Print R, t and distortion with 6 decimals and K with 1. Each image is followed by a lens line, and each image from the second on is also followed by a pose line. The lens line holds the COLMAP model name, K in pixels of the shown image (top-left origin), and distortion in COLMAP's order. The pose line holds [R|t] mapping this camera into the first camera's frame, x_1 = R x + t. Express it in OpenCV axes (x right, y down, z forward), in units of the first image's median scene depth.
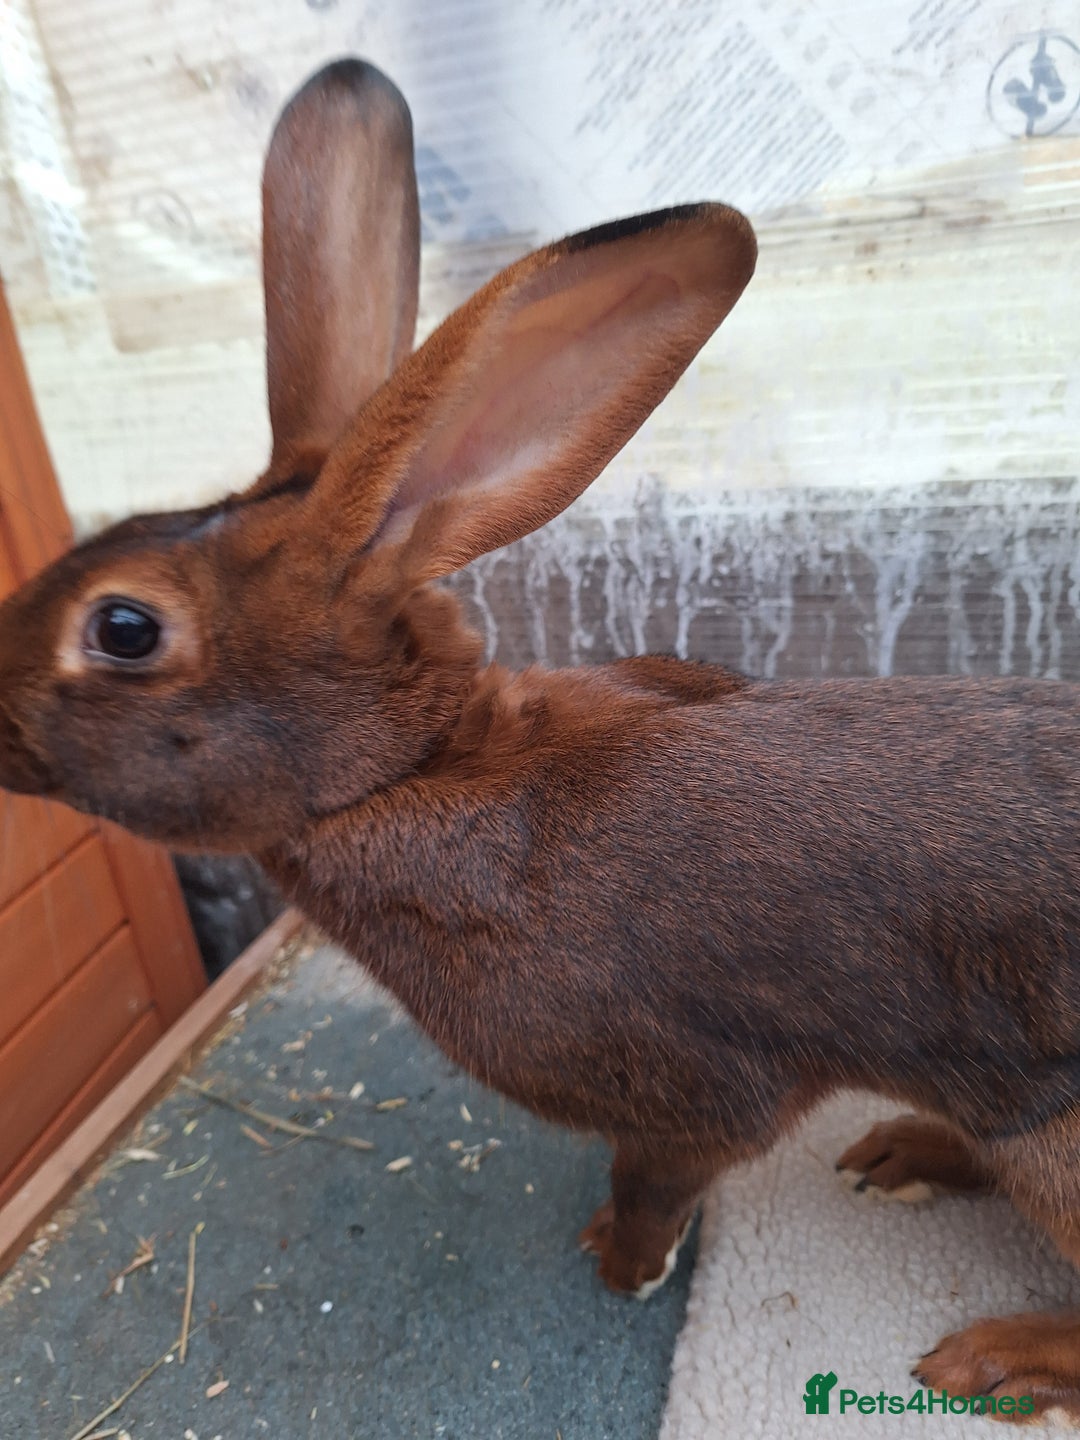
lens RADIAL K [[1018.1, 0, 520.0], [0, 1018.1, 726.0], [0, 0, 1]] dist [0.016353, -0.029432]
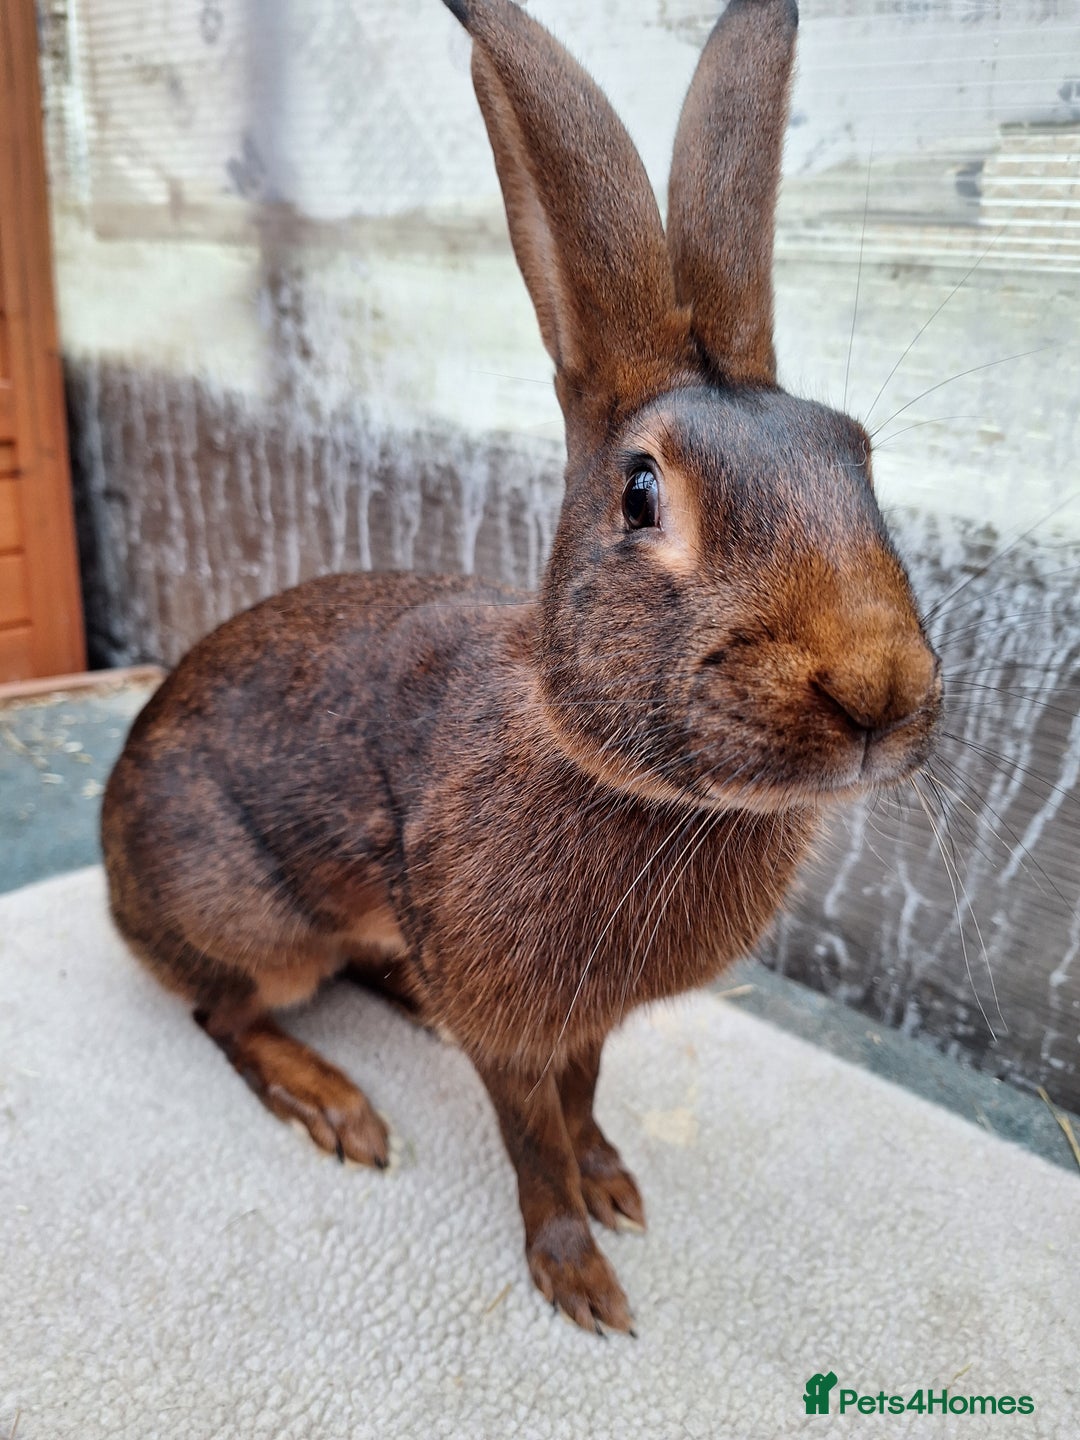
lens RADIAL K [[1035.7, 0, 538.1], [0, 1035.7, 723.1], [0, 0, 1]] dist [0.016348, -0.029266]
pose [[0.915341, 0.312441, -0.254032, 0.934236], [-0.323823, 0.946112, -0.003168, 0.128620], [0.239353, 0.085161, 0.967191, -0.320387]]
